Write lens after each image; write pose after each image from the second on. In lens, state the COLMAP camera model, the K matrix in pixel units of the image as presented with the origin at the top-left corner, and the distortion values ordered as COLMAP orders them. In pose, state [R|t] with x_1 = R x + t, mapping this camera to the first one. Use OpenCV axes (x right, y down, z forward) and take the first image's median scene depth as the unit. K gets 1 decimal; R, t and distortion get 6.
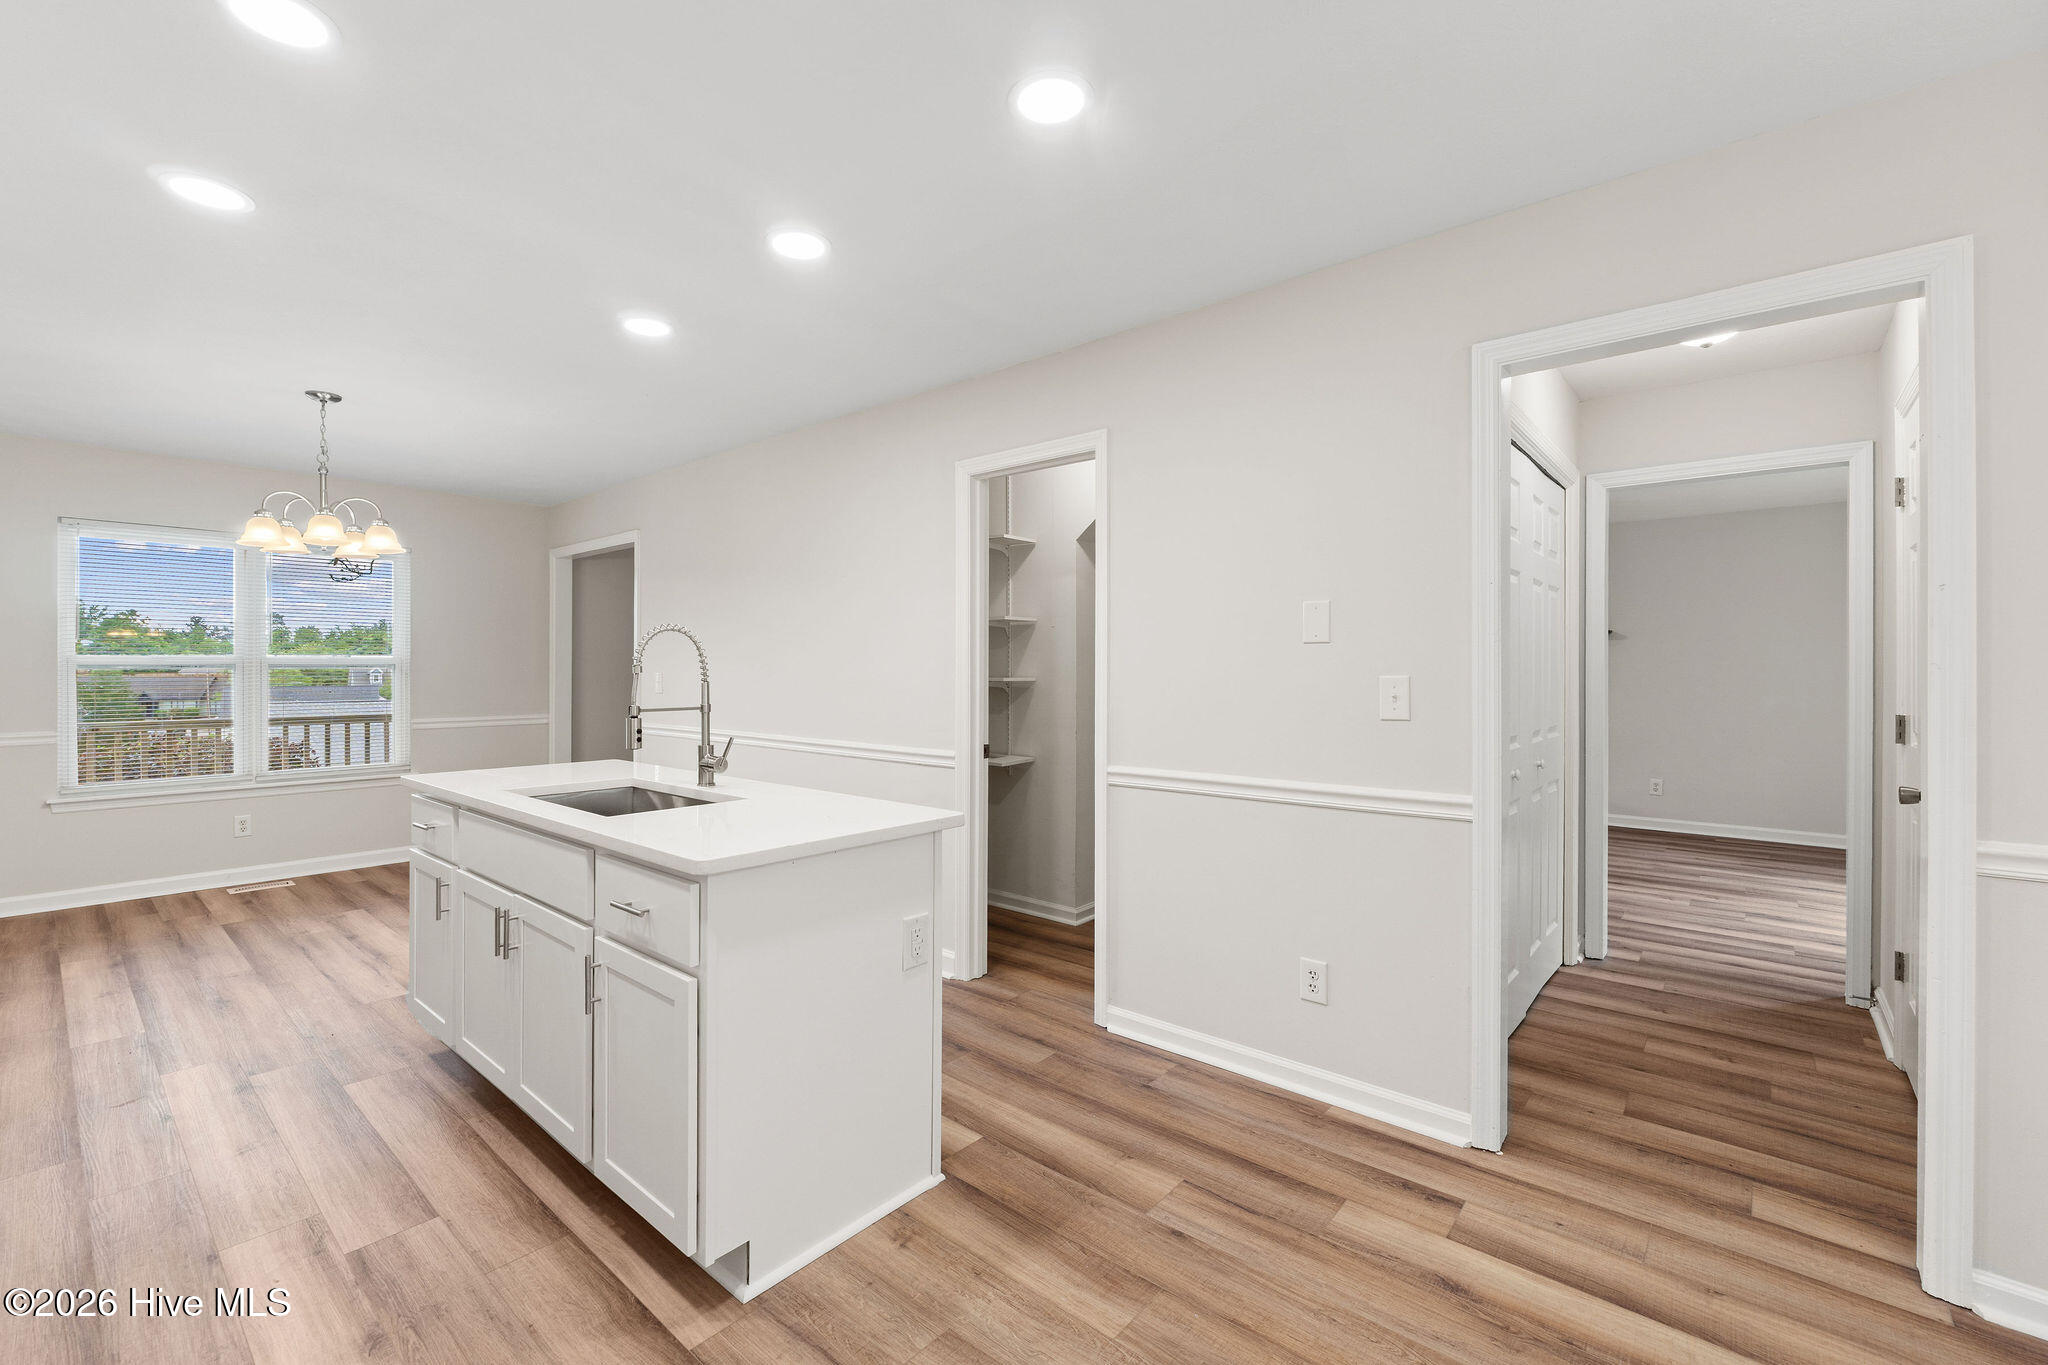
lens RADIAL K [[862.6, 0, 1046.3], [0, 862.6, 683.3], [0, 0, 1]] dist [-0.005704, -0.001080]
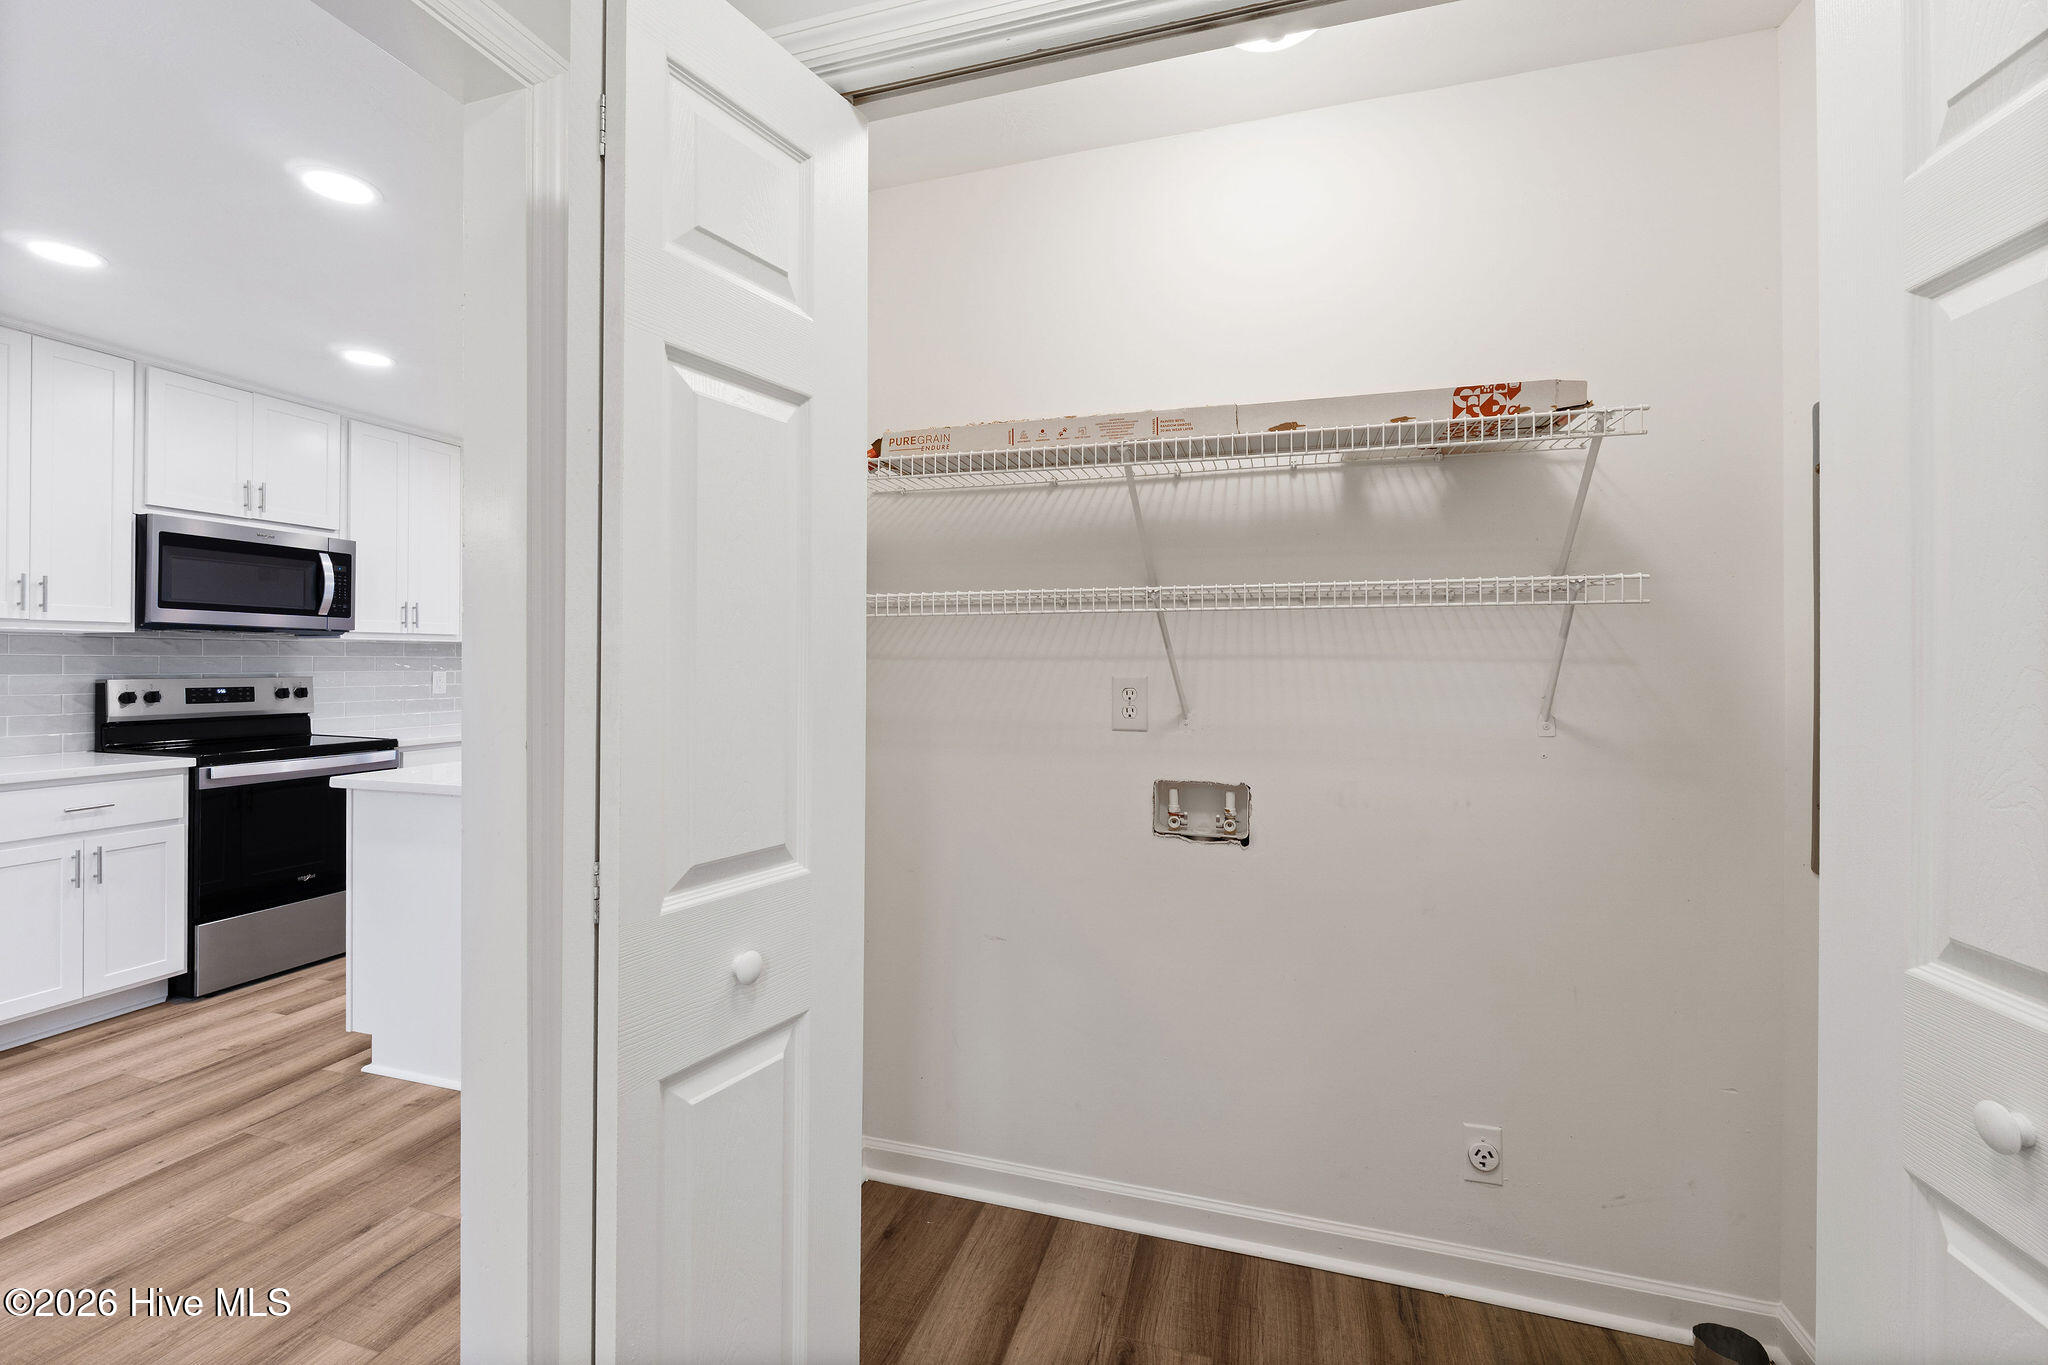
lens RADIAL K [[862.6, 0, 1021.0], [0, 862.6, 670.2], [0, 0, 1]] dist [-0.005704, -0.001080]
pose [[0.388881, 0.008922, -0.921245, 1.456323], [-0.015214, 0.999879, 0.003262, -0.037626], [0.921162, 0.012747, 0.388970, 1.384817]]
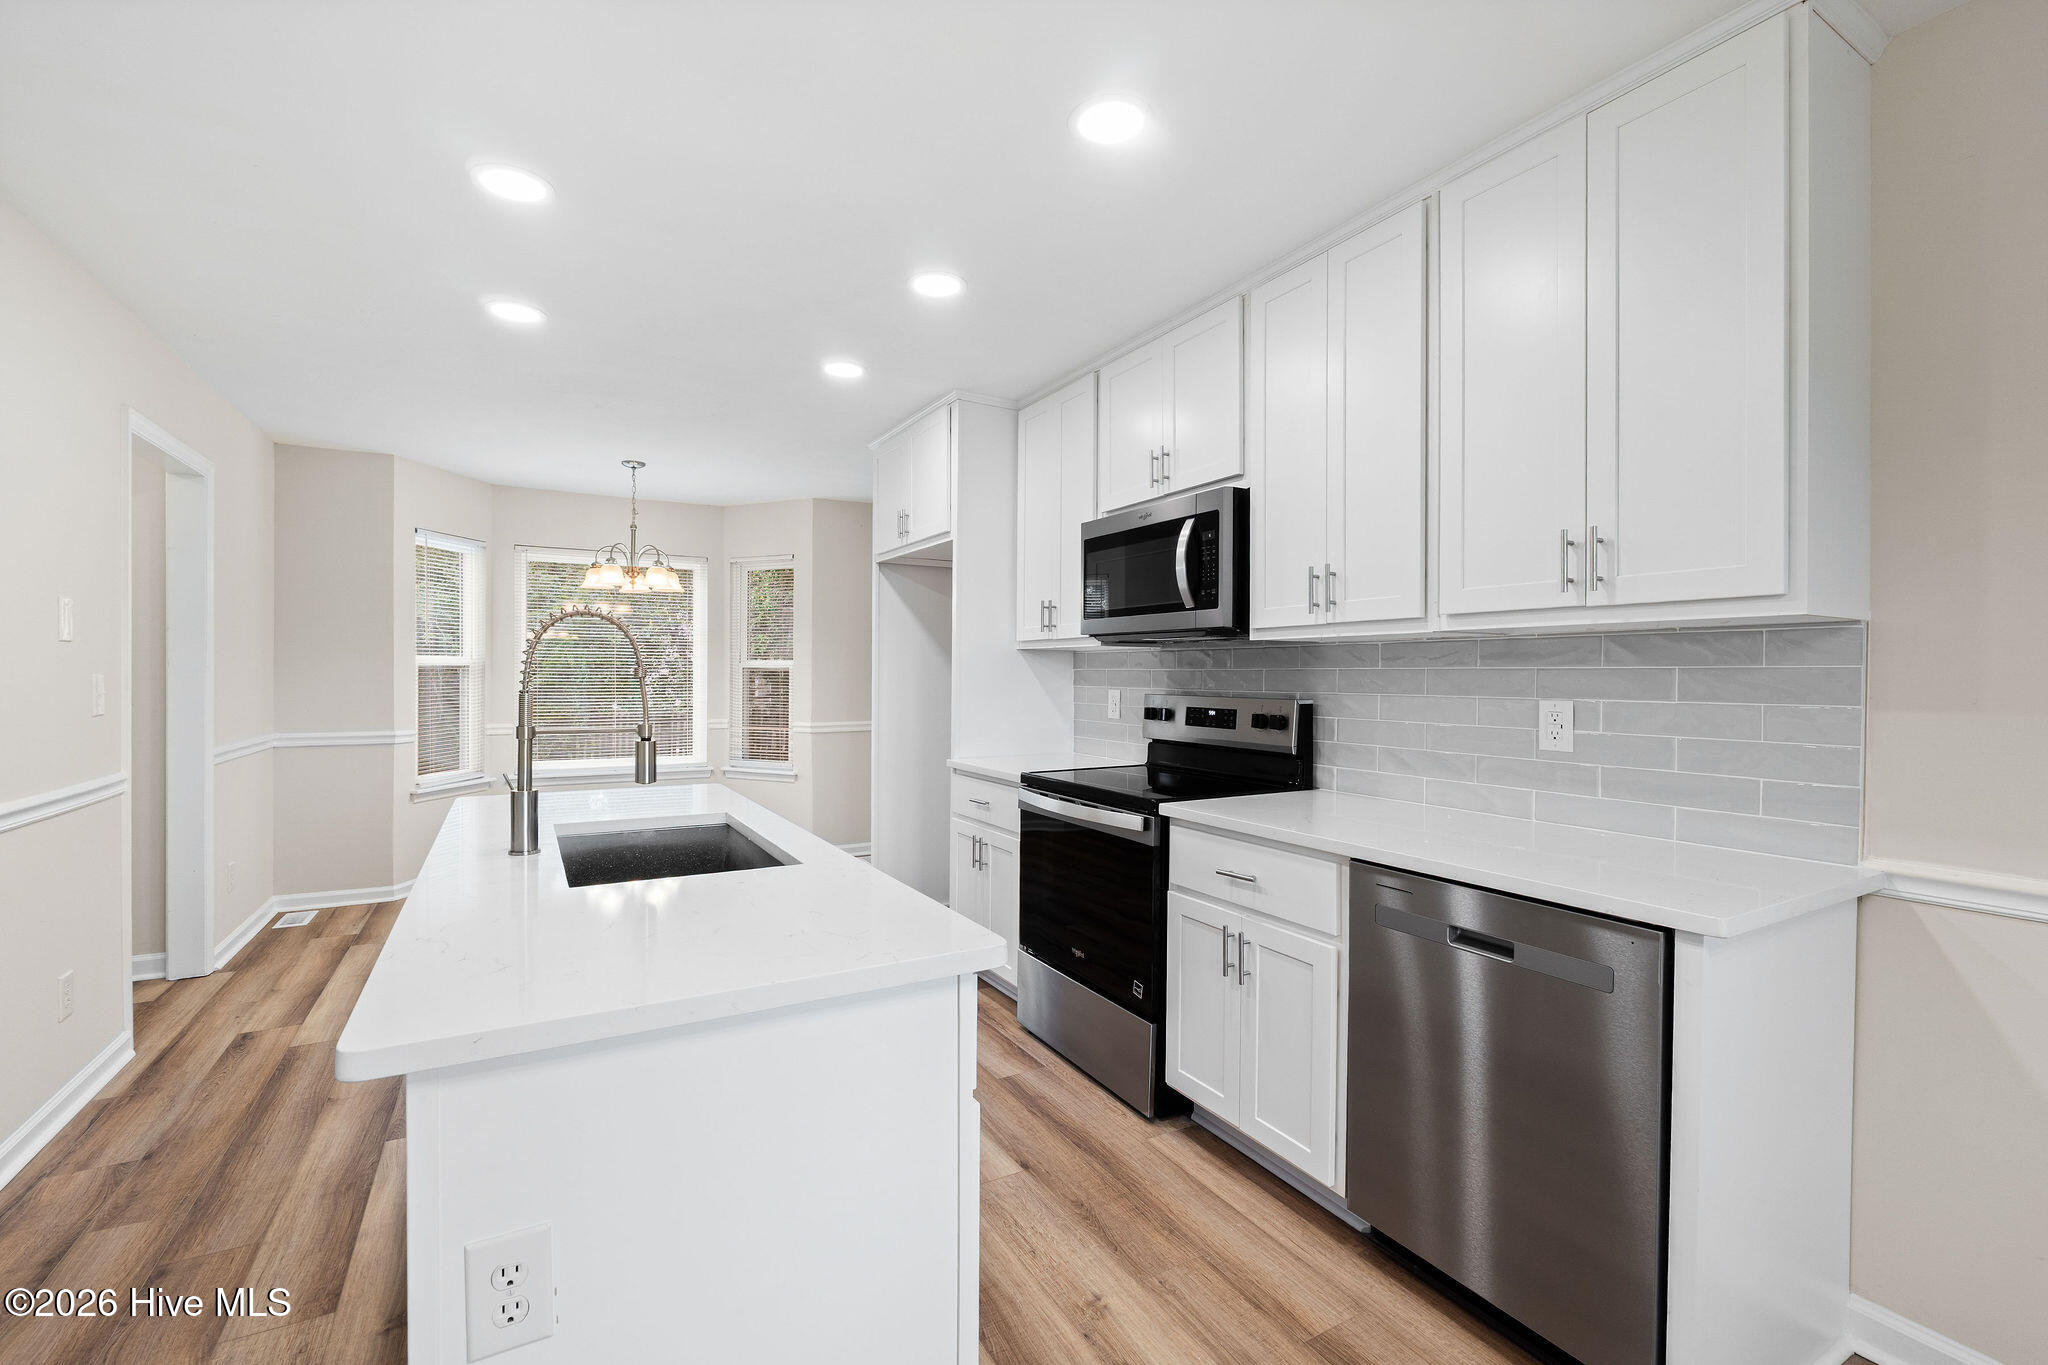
lens RADIAL K [[862.6, 0, 1020.2], [0, 862.6, 679.2], [0, 0, 1]] dist [-0.005704, -0.001080]
pose [[-0.939162, -0.016097, 0.343098, -1.365262], [-0.012888, 0.999849, 0.011630, -0.031358], [-0.343234, 0.006501, -0.939227, 2.100912]]
